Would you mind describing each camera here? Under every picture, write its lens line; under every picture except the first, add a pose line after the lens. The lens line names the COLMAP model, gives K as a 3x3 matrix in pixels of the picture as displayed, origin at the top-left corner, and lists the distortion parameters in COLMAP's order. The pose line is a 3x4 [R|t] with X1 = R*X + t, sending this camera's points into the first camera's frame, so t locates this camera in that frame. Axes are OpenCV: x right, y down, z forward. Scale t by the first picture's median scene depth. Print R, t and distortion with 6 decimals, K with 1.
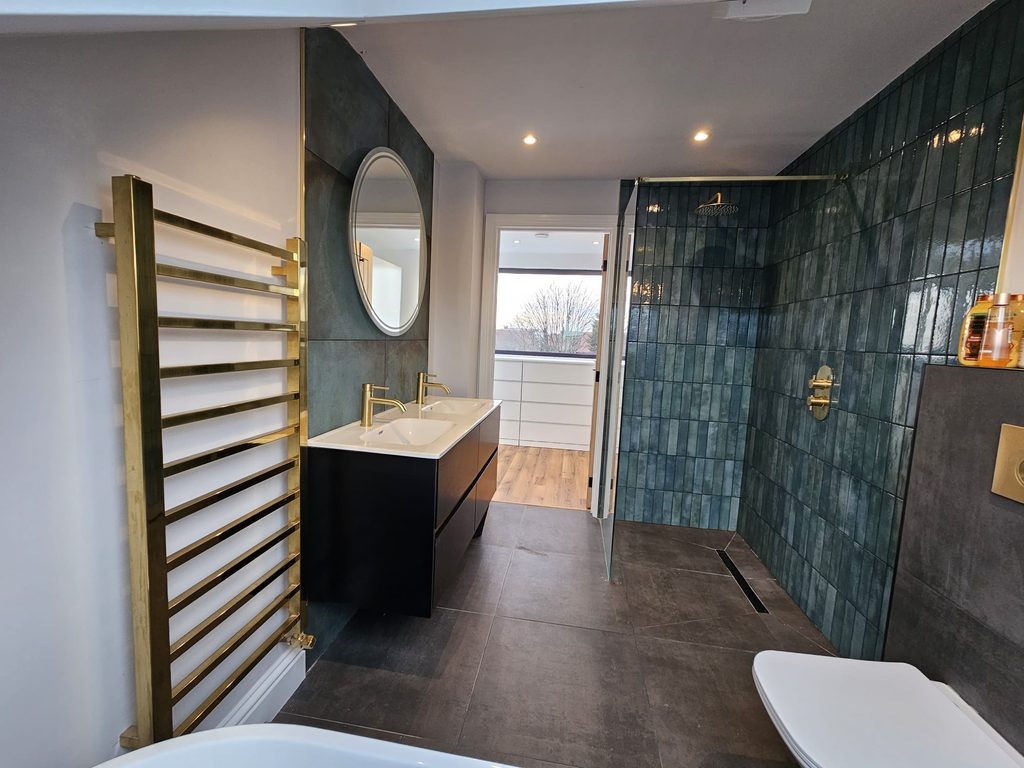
lens RADIAL K [[421.8, 0, 512.3], [0, 421.8, 379.4], [0, 0, 1]] dist [0.001103, 0.000207]
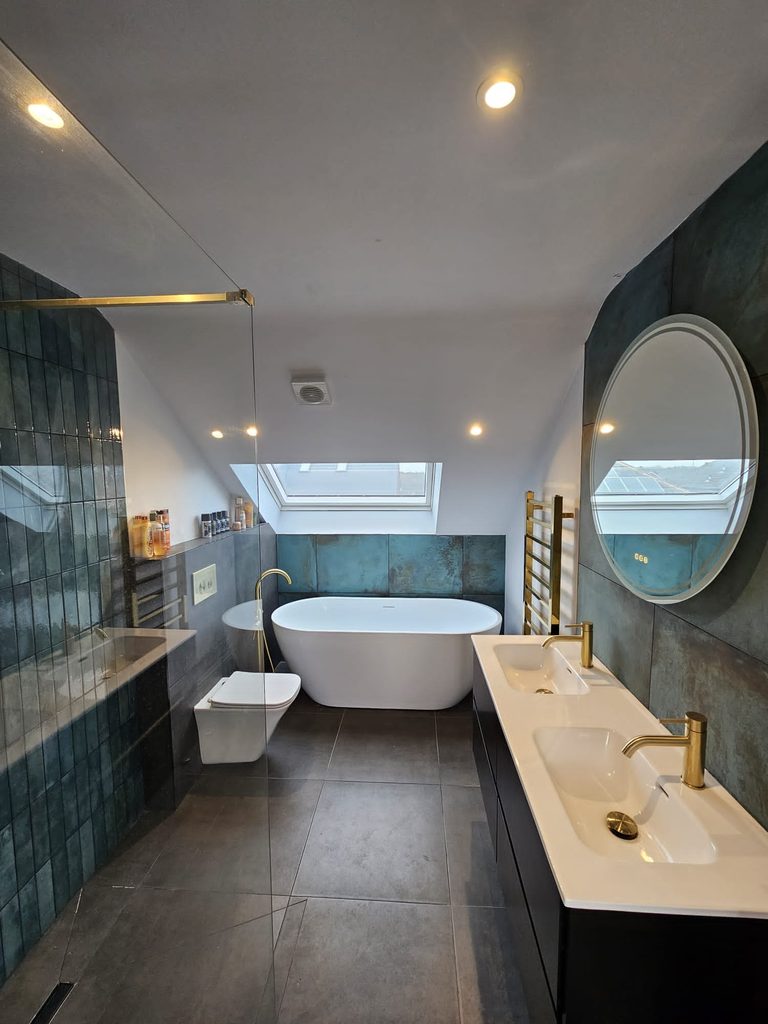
lens RADIAL K [[421.8, 0, 385.7], [0, 421.8, 512.1], [0, 0, 1]] dist [0.001103, 0.000207]
pose [[-0.996589, -0.031058, -0.076458, 0.216579], [-0.044888, 0.981444, 0.186422, -0.422969], [0.069249, 0.189218, -0.979490, 2.010543]]
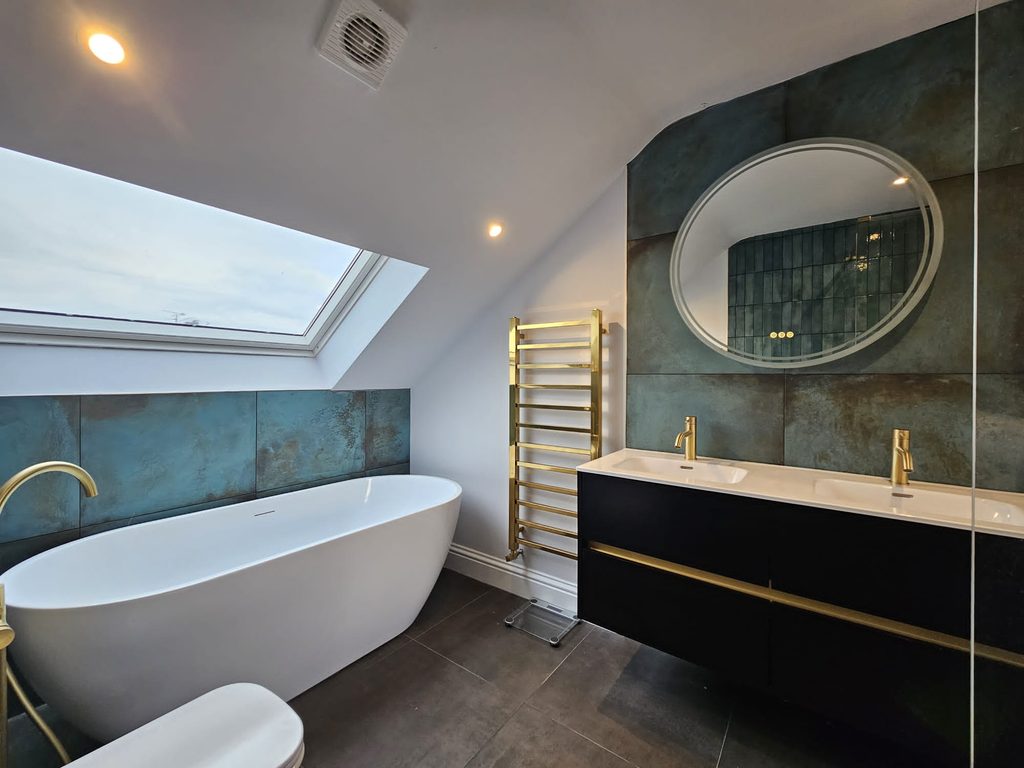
lens RADIAL K [[421.8, 0, 511.6], [0, 421.8, 379.2], [0, 0, 1]] dist [0.001103, 0.000207]
pose [[-0.477916, -0.043794, -0.877313, 0.805276], [-0.114648, 0.993323, 0.012869, -0.044538], [0.870891, 0.106733, -0.479746, 1.195359]]
